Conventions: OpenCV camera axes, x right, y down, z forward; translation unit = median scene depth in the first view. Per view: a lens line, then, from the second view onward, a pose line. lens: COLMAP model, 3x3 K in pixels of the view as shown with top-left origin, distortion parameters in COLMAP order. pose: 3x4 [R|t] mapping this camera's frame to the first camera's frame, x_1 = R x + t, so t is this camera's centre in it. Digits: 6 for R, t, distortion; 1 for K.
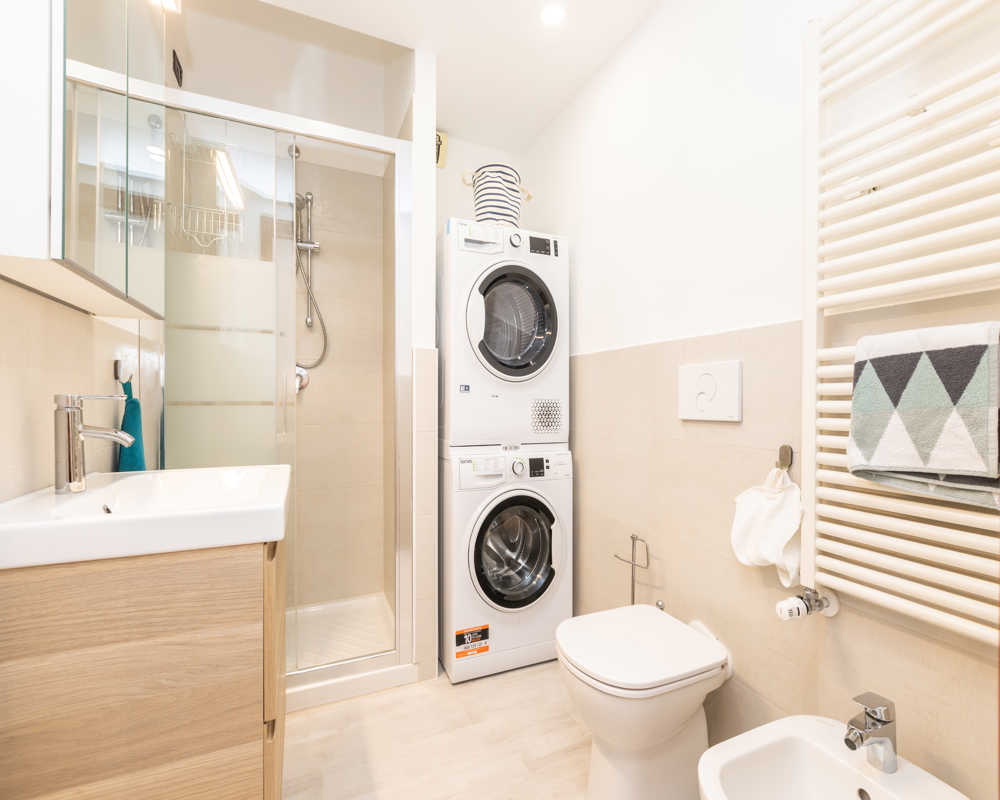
lens RADIAL K [[454.1, 0, 505.8], [0, 454.1, 402.5], [0, 0, 1]] dist [0.002130, -0.002580]
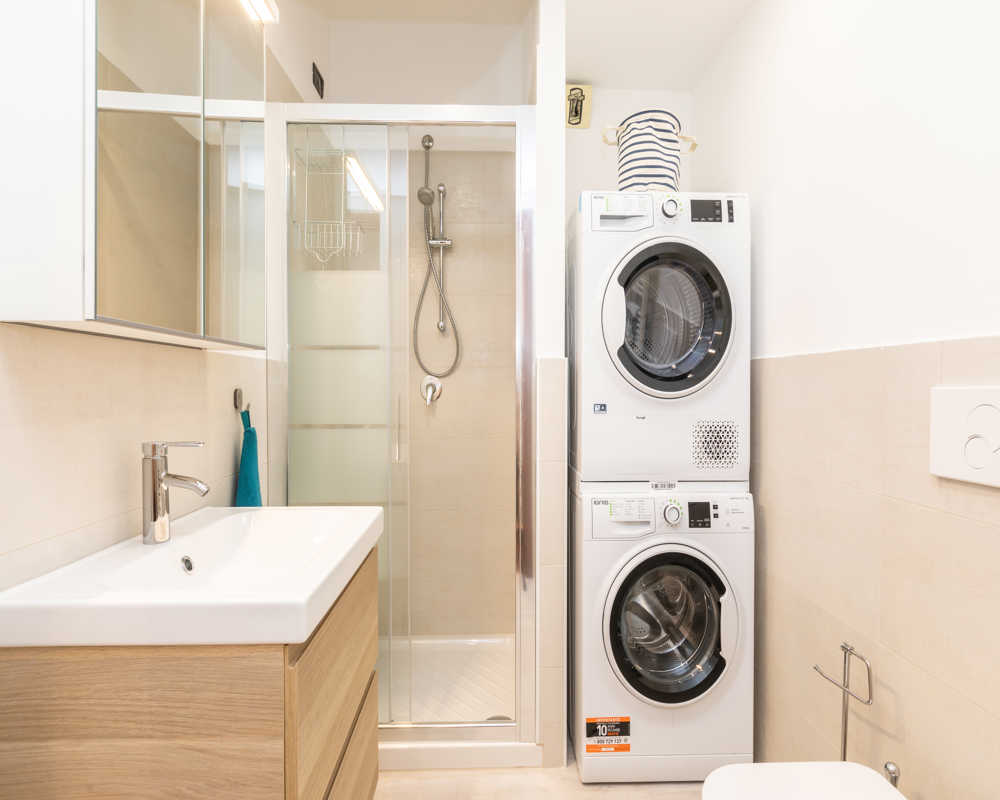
lens RADIAL K [[509.5, 0, 500.7], [0, 509.5, 400.3], [0, 0, 1]] dist [-0.002518, -0.000603]
pose [[0.932158, -0.003191, -0.362038, 0.082728], [0.008439, 0.999881, 0.012915, -0.069225], [0.361954, -0.015094, 0.932074, 0.144715]]
